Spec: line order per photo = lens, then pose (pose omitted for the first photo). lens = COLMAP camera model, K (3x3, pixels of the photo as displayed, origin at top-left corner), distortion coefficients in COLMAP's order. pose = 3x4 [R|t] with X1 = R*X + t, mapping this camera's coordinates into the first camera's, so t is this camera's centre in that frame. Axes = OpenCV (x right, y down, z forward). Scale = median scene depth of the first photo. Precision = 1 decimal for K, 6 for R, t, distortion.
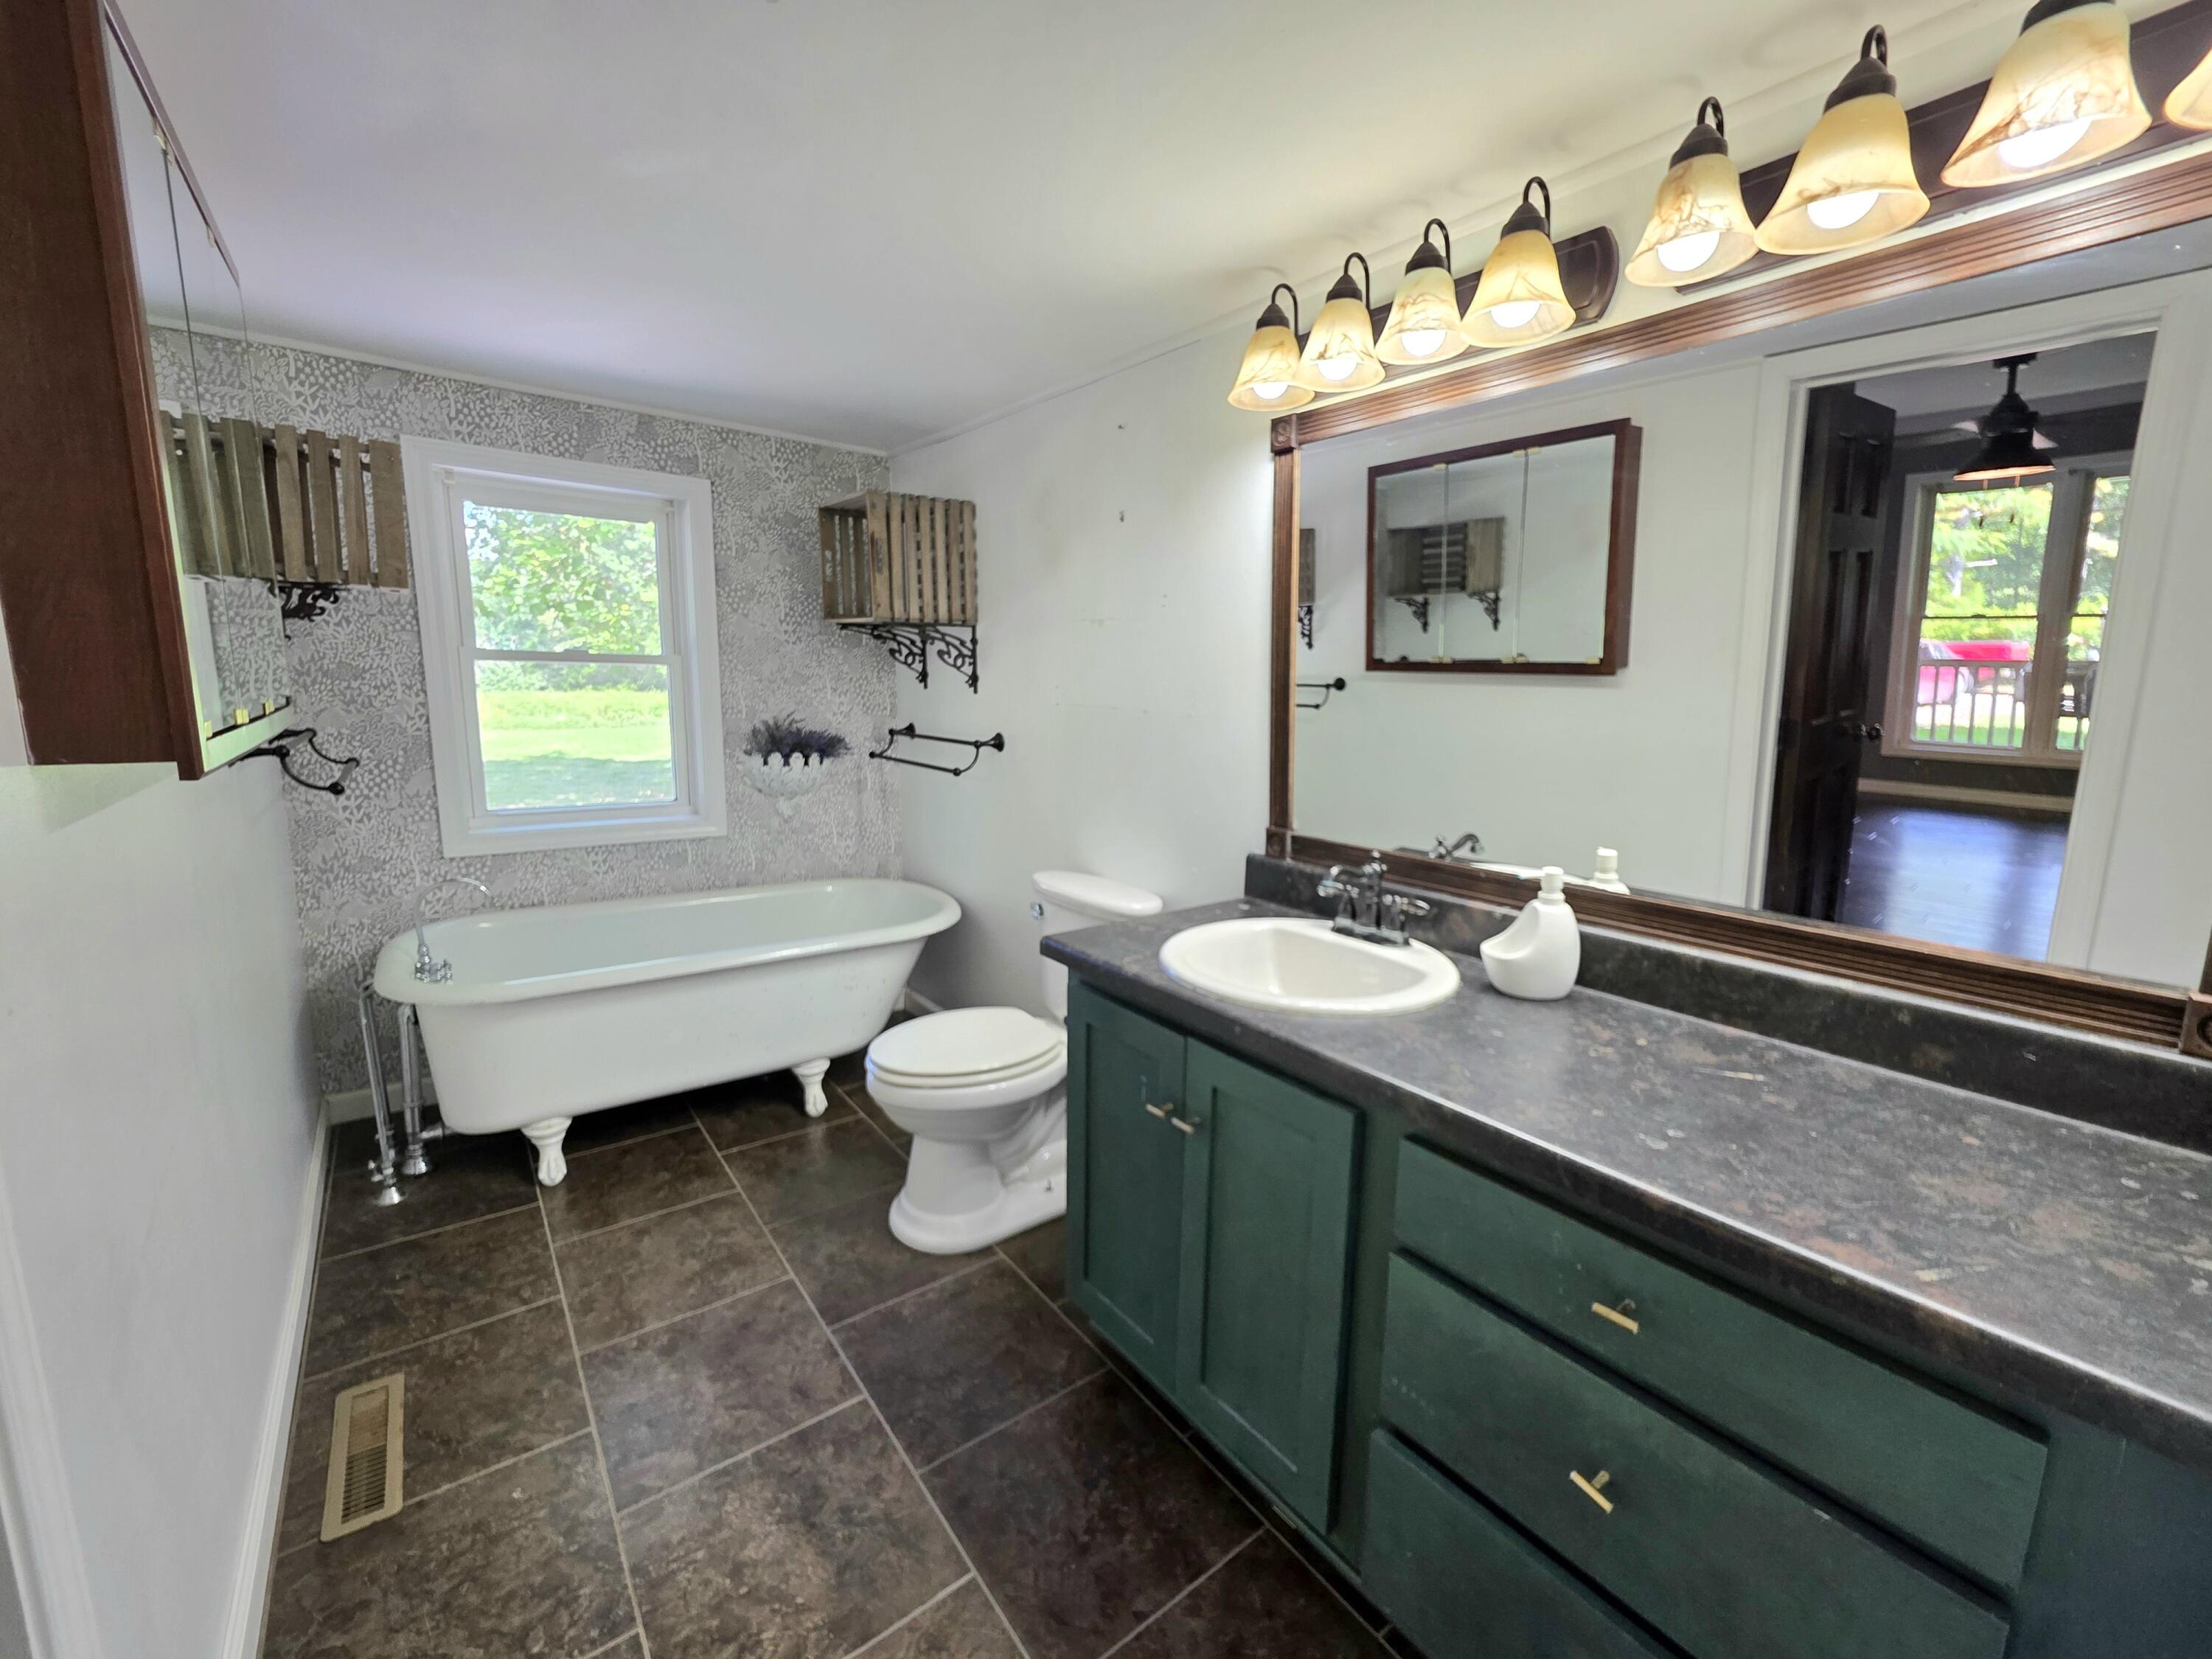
lens RADIAL K [[884.7, 0, 1109.0], [0, 884.7, 825.5], [0, 0, 1]] dist [-0.001212, -0.000514]
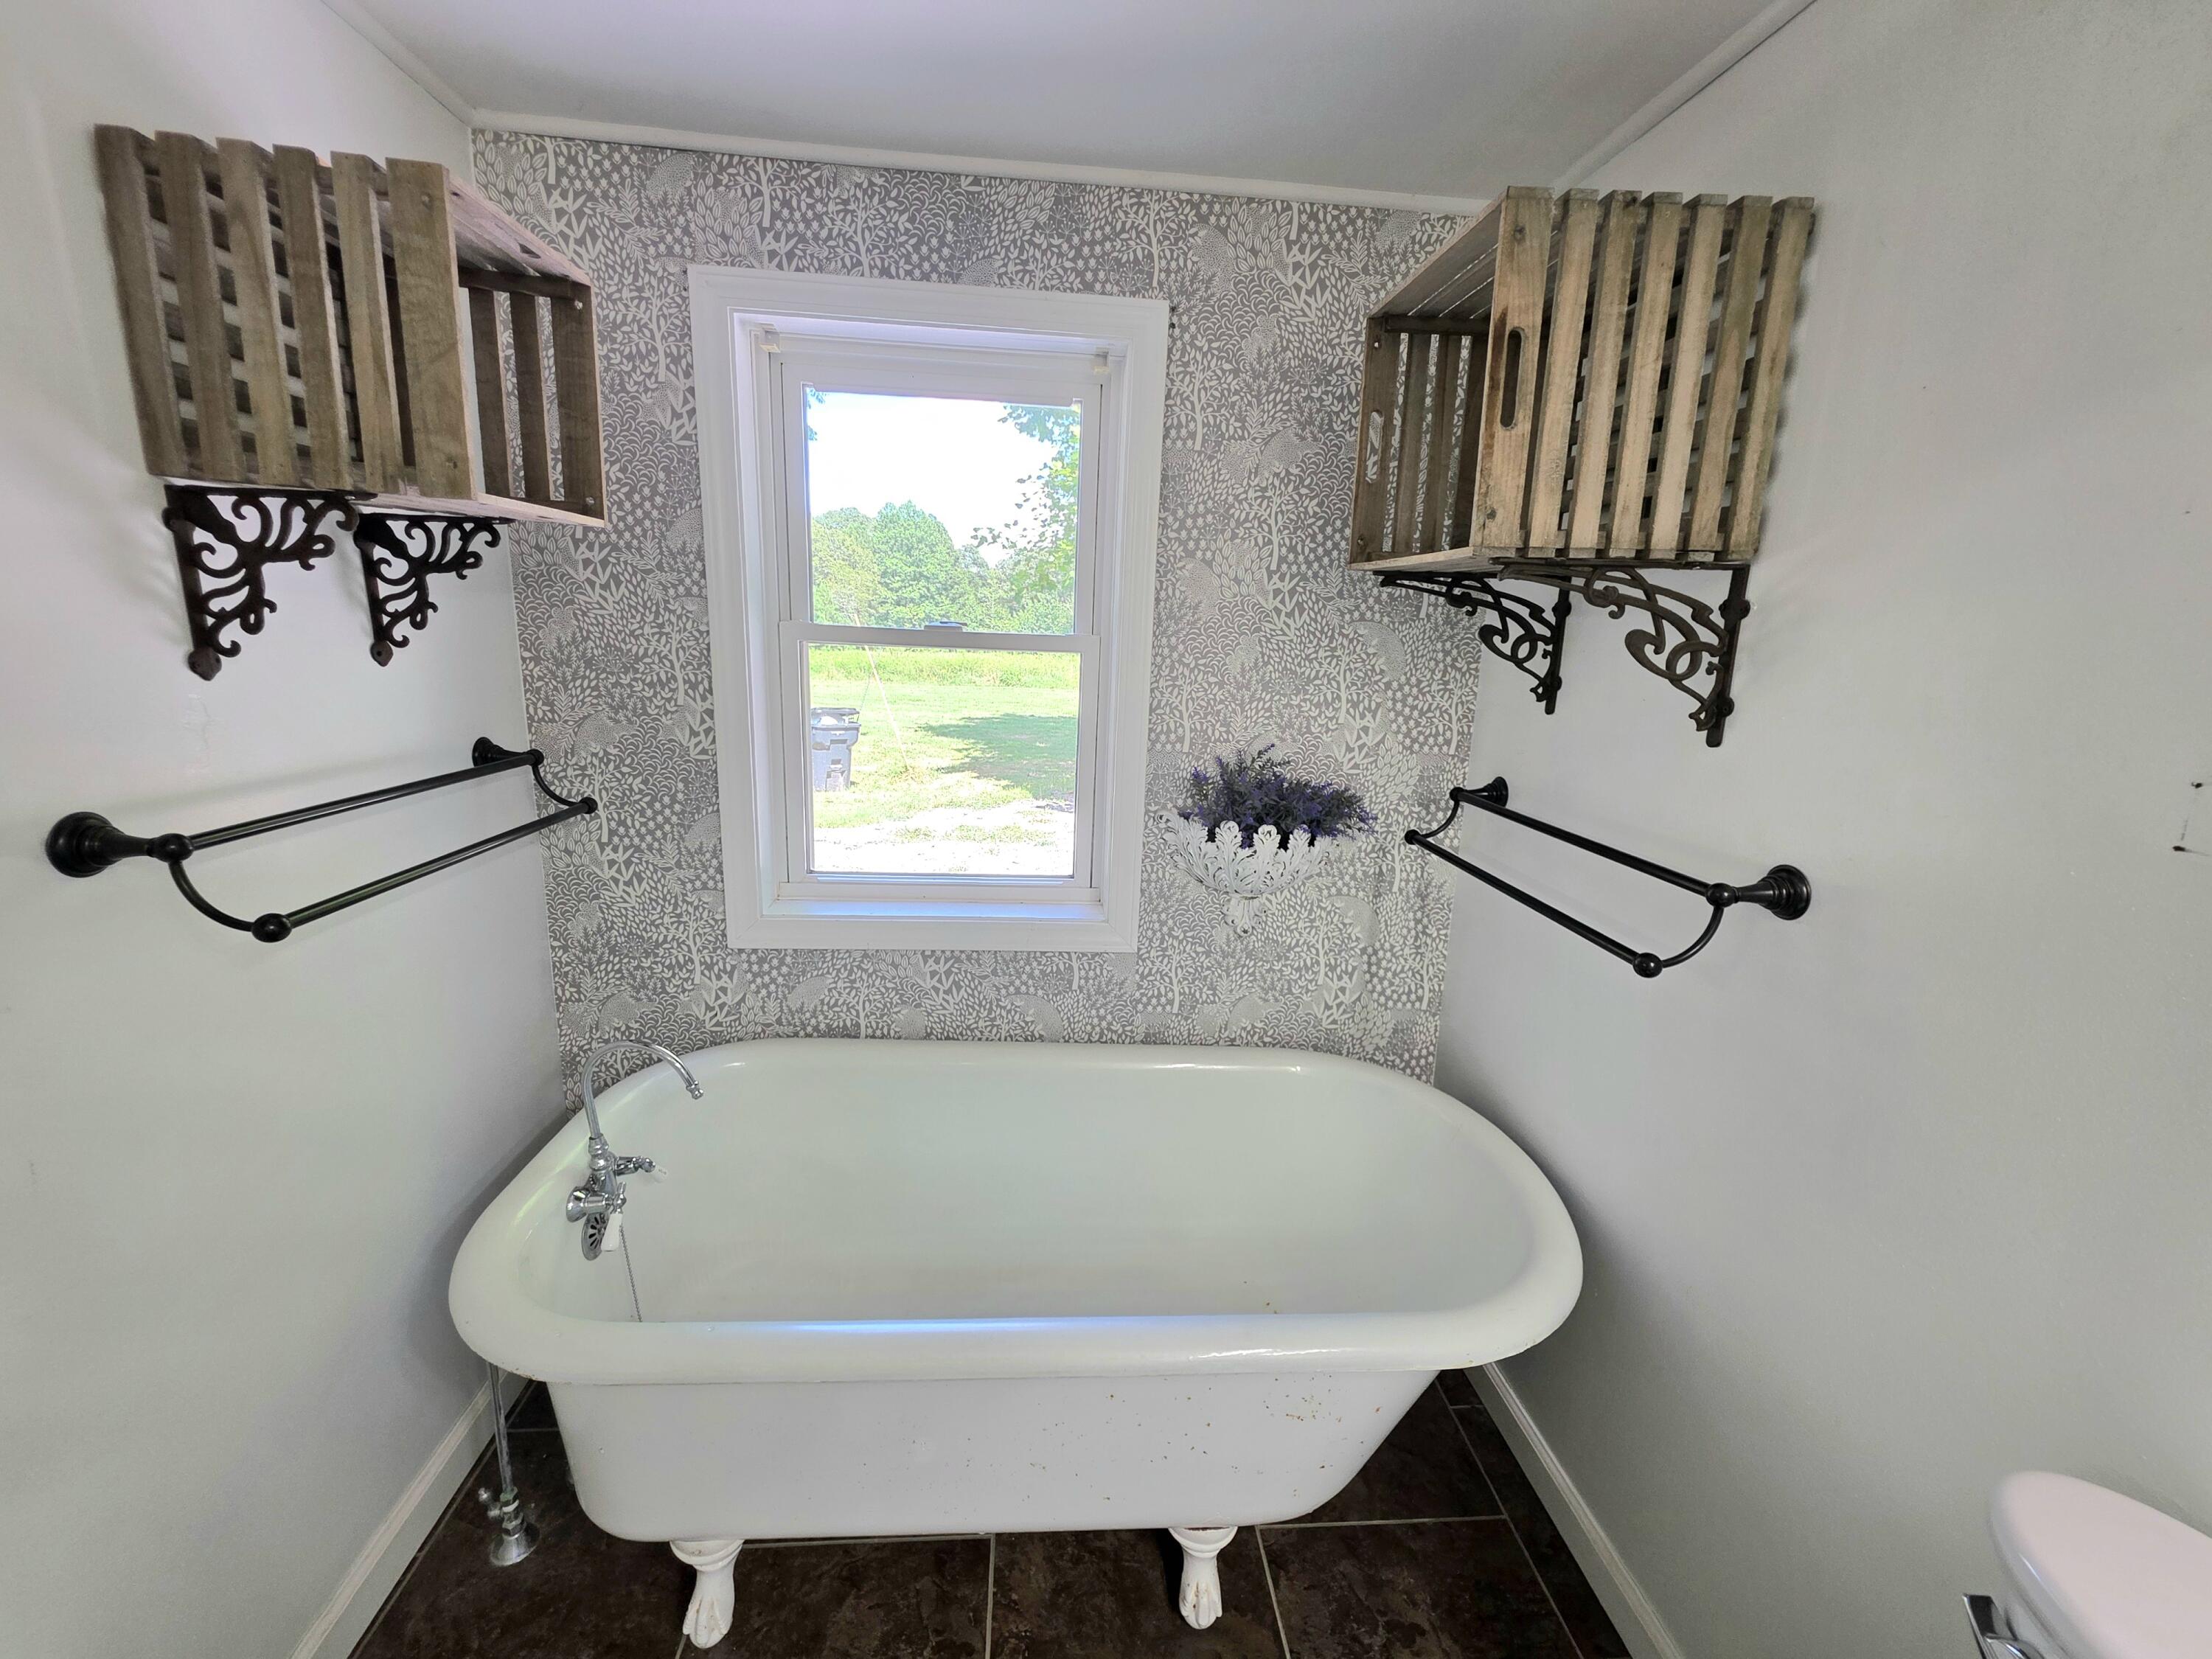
lens RADIAL K [[884.7, 0, 1108.9], [0, 884.7, 834.1], [0, 0, 1]] dist [-0.001212, -0.000514]
pose [[0.840752, 0.128760, -0.525887, -0.168676], [-0.106885, 0.991667, 0.071924, -0.113646], [0.530765, -0.004261, 0.847508, 0.547958]]
